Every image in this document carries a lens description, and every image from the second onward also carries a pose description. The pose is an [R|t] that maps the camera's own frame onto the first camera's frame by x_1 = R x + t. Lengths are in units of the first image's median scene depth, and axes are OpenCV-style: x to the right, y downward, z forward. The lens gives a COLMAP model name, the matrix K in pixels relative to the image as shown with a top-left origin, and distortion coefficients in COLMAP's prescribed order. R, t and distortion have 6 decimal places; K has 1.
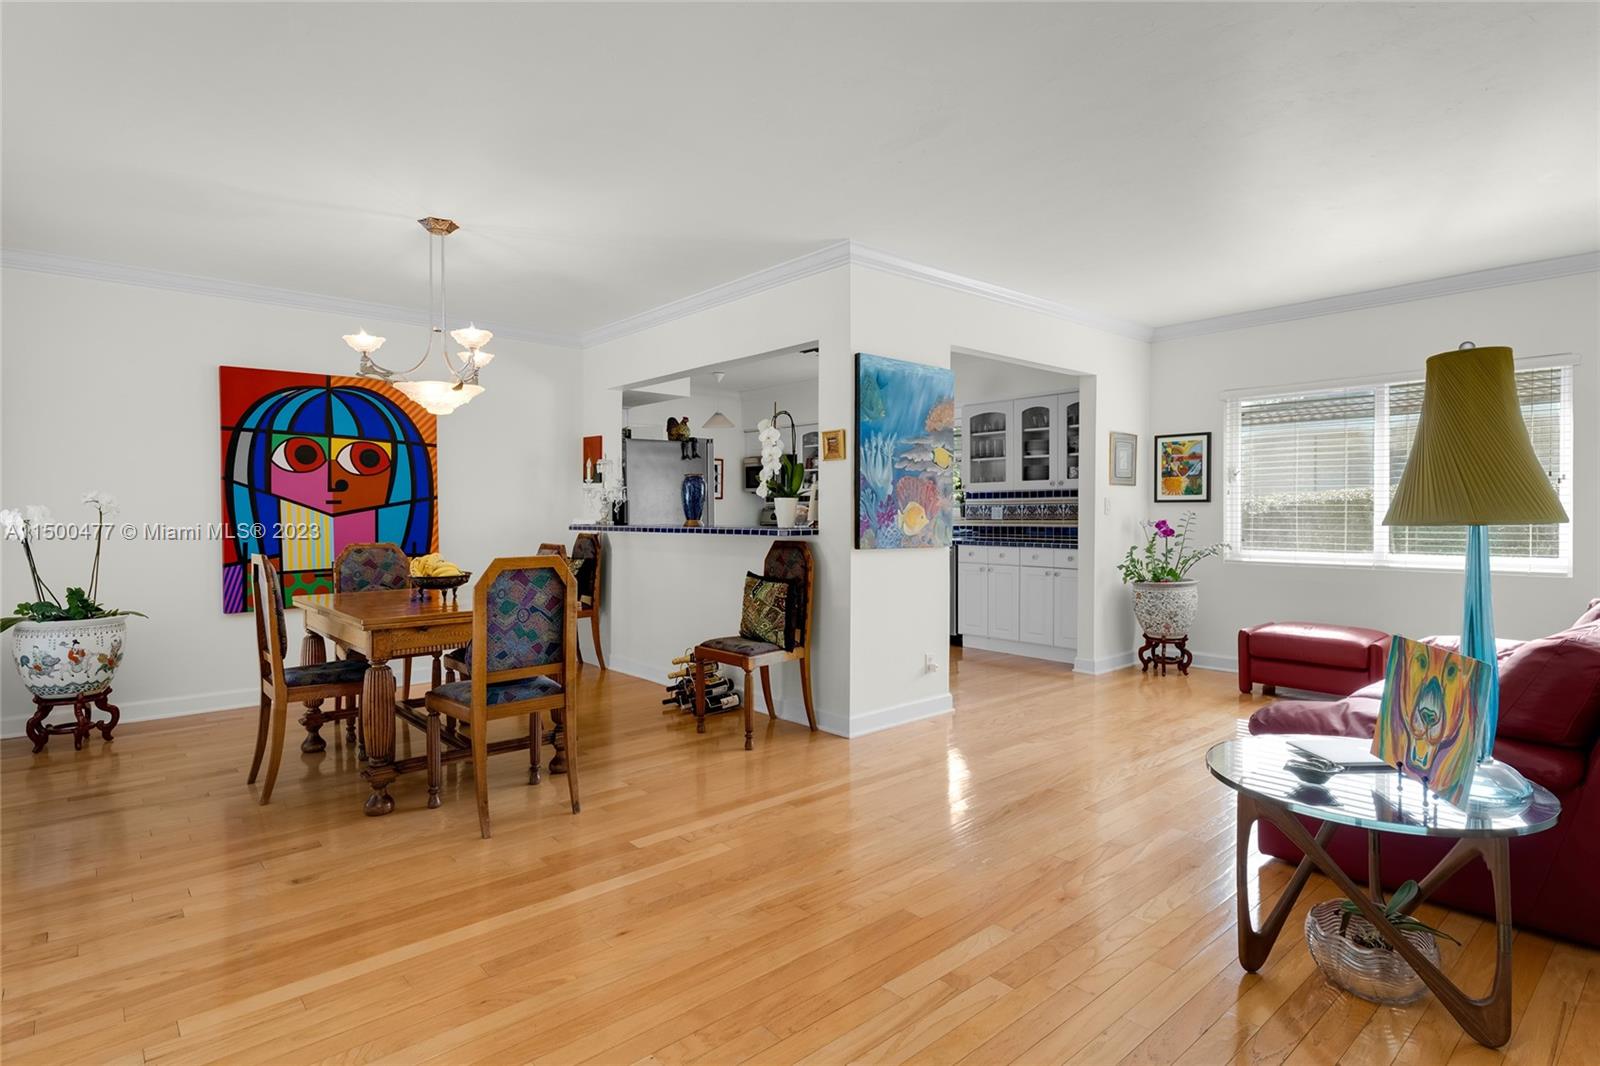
lens RADIAL K [[821.3, 0, 802.1], [0, 821.3, 525.2], [0, 0, 1]] dist [-0.003374, 0.001027]
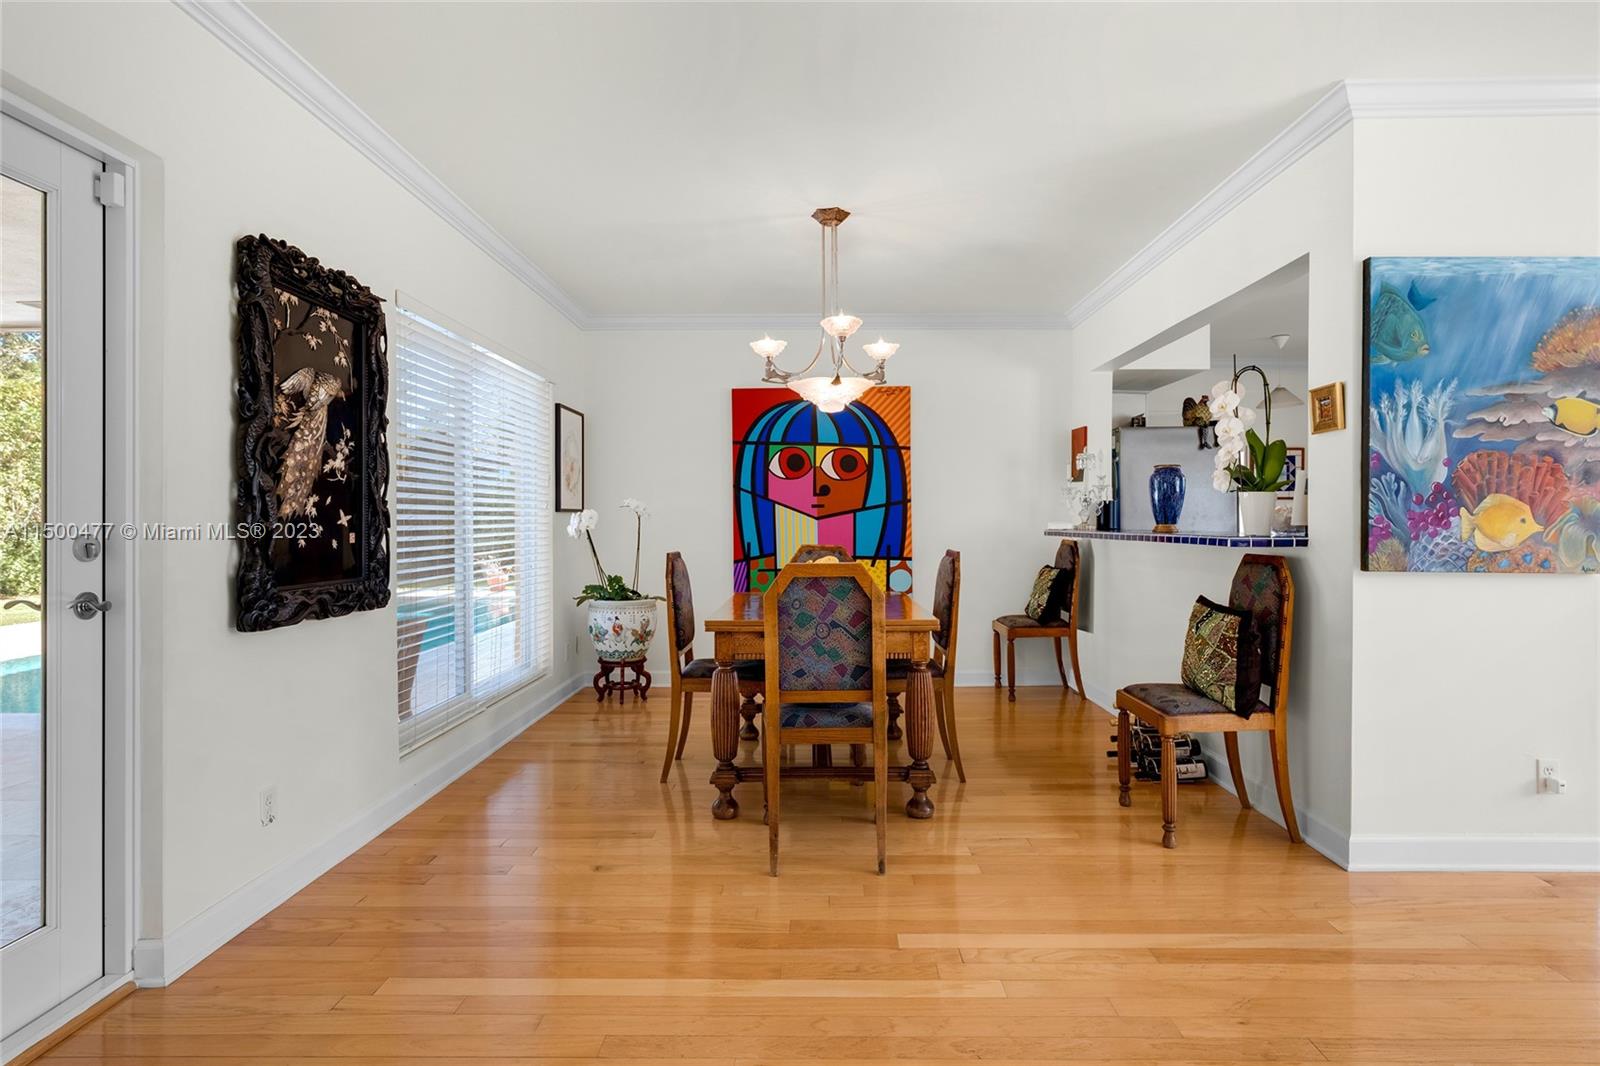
lens RADIAL K [[821.3, 0, 808.5], [0, 821.3, 521.8], [0, 0, 1]] dist [-0.003374, 0.001027]
pose [[0.741807, 0.002605, -0.670609, 0.148188], [-0.010908, 0.999907, -0.008183, 0.001311], [0.670525, 0.013385, 0.741766, 0.217192]]
